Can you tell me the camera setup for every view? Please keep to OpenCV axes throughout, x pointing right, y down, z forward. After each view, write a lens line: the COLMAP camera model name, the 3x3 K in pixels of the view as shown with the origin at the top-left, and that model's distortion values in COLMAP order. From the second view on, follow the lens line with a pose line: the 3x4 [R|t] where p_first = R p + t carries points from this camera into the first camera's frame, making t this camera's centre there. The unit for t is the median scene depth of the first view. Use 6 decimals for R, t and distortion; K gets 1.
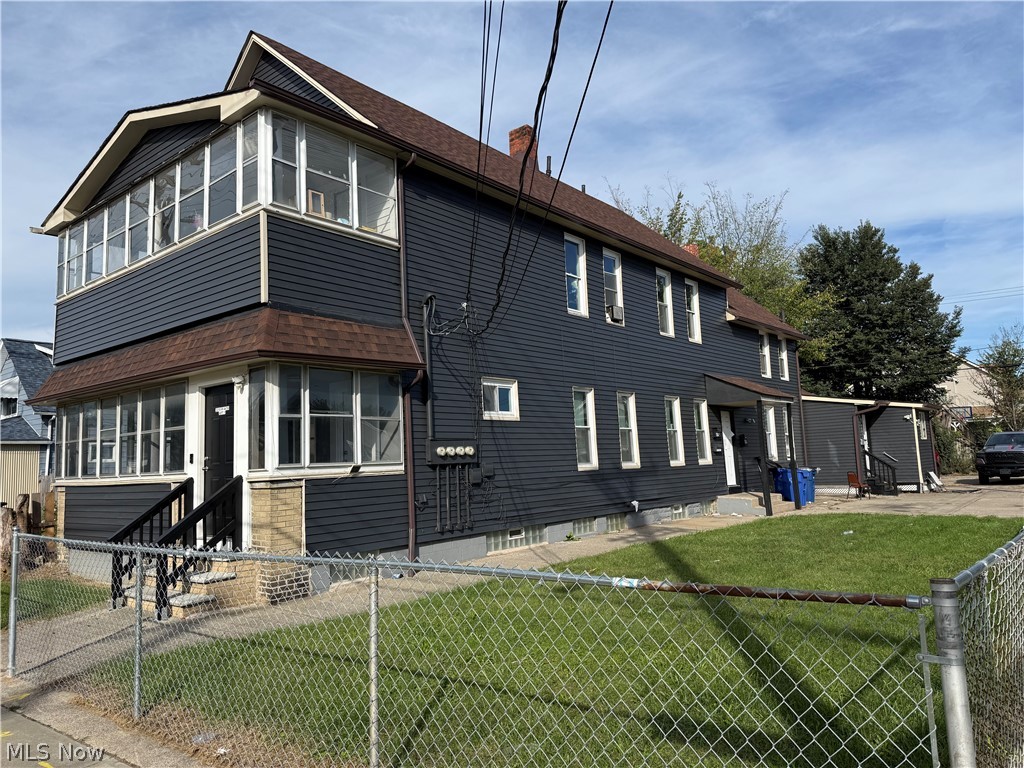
lens RADIAL K [[706.9, 0, 517.6], [0, 706.9, 389.7], [0, 0, 1]] dist [0.073862, -0.030209]
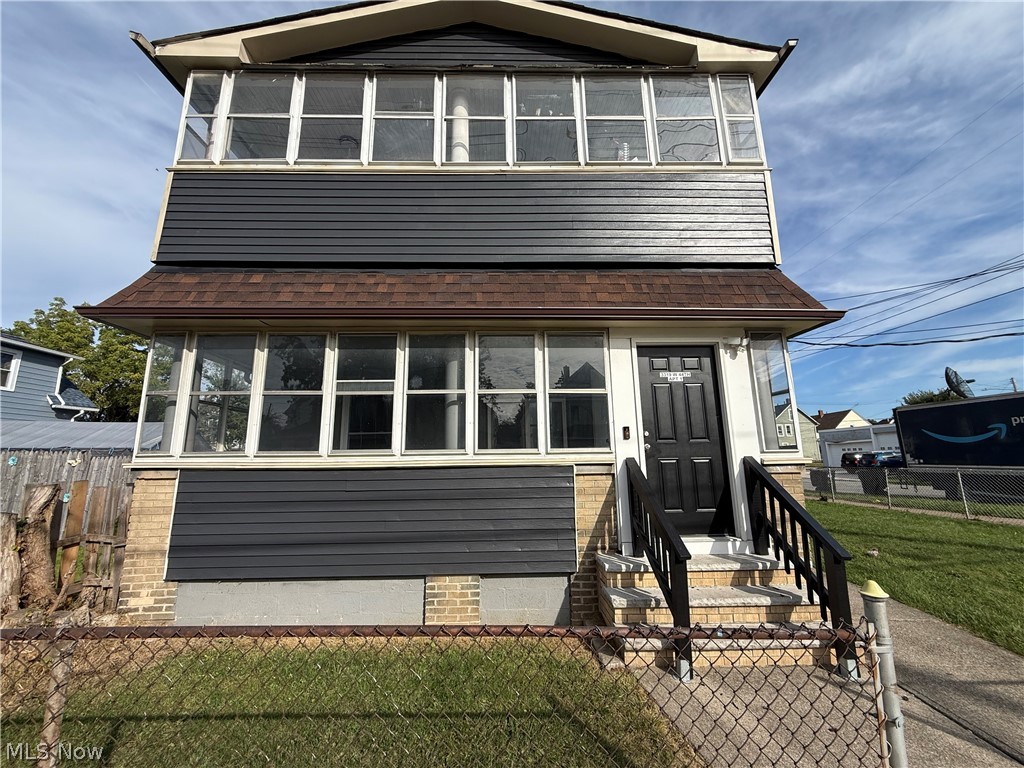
lens RADIAL K [[409.7, 0, 511.5], [0, 409.7, 388.9], [0, 0, 1]] dist [-0.003753, 0.001167]
pose [[0.747235, 0.134626, 0.650780, -0.830456], [-0.084548, 0.990567, -0.107838, 0.106849], [-0.659159, 0.025558, 0.751569, 0.752920]]
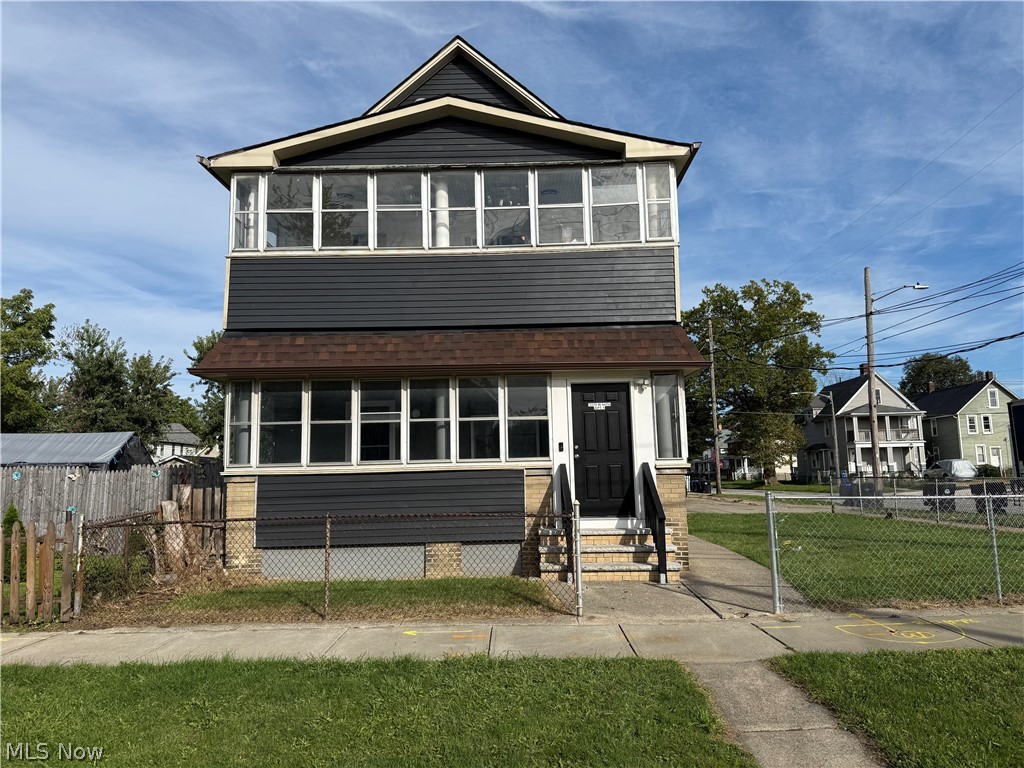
lens RADIAL K [[706.9, 0, 510.6], [0, 706.9, 393.1], [0, 0, 1]] dist [0.073862, -0.030209]
pose [[0.768165, 0.089128, 0.634018, -1.202282], [-0.074198, 0.995983, -0.050115, 0.073624], [-0.635938, -0.008546, 0.771693, 0.217418]]
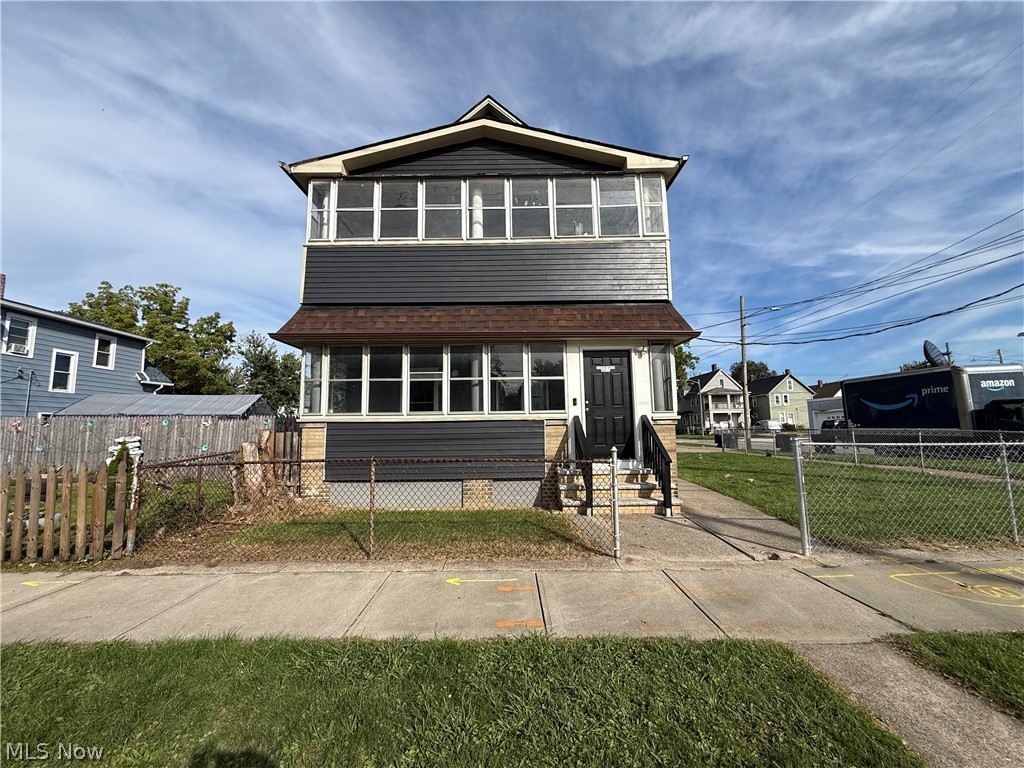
lens RADIAL K [[409.7, 0, 509.0], [0, 409.7, 388.4], [0, 0, 1]] dist [-0.003753, 0.001167]
pose [[0.762044, 0.084801, 0.641949, -1.034495], [-0.082284, 0.996032, -0.033897, 0.106793], [-0.642276, -0.026991, 0.765998, 0.497204]]
